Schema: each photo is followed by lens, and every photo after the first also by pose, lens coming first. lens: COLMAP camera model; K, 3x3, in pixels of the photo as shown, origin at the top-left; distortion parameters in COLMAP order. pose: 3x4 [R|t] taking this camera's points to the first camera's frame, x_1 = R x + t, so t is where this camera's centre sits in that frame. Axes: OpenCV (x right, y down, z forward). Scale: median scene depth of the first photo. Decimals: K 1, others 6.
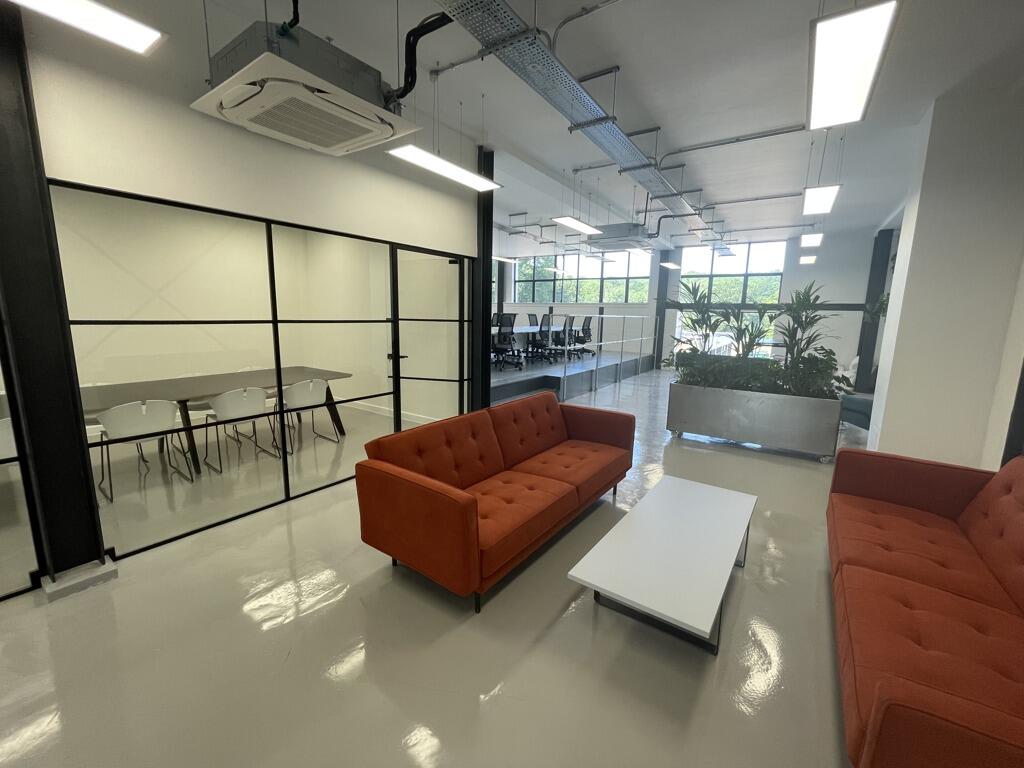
lens RADIAL K [[418.2, 0, 512.0], [0, 418.2, 384.0], [0, 0, 1]] dist [-0.034127, 0.000006]
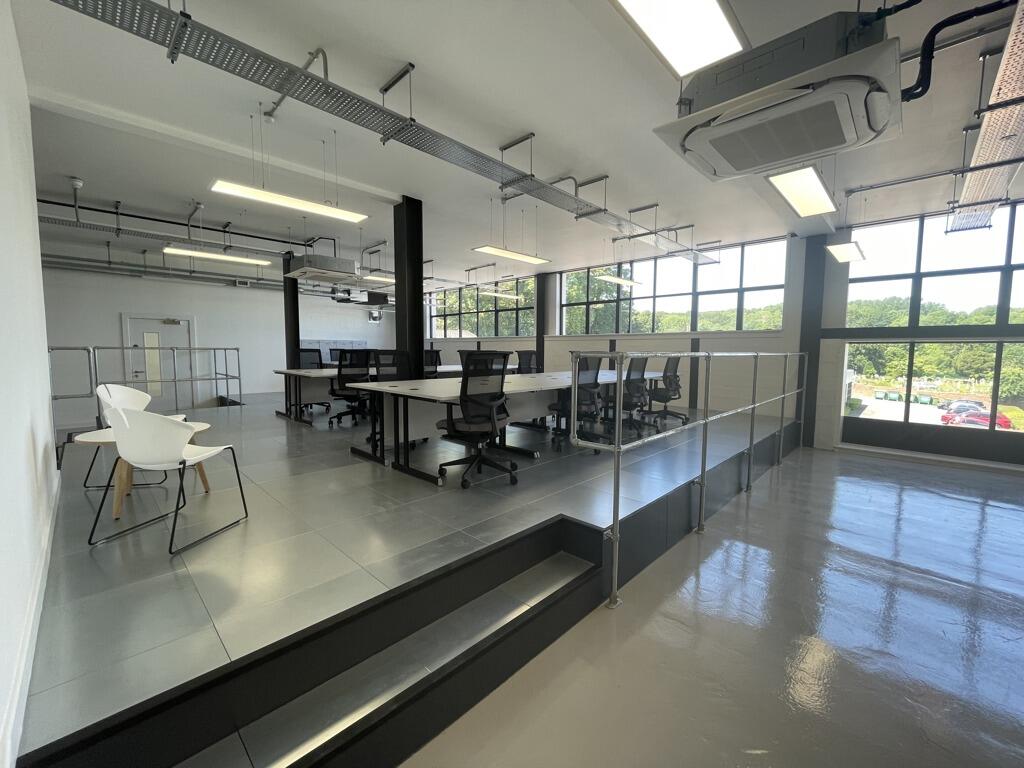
lens RADIAL K [[418.2, 0, 512.0], [0, 418.2, 384.0], [0, 0, 1]] dist [-0.034127, 0.000006]
pose [[0.984523, 0.005790, -0.175163, 0.062950], [-0.021675, 0.995804, -0.088907, -0.064784], [0.173913, 0.091327, 0.980517, 0.397988]]
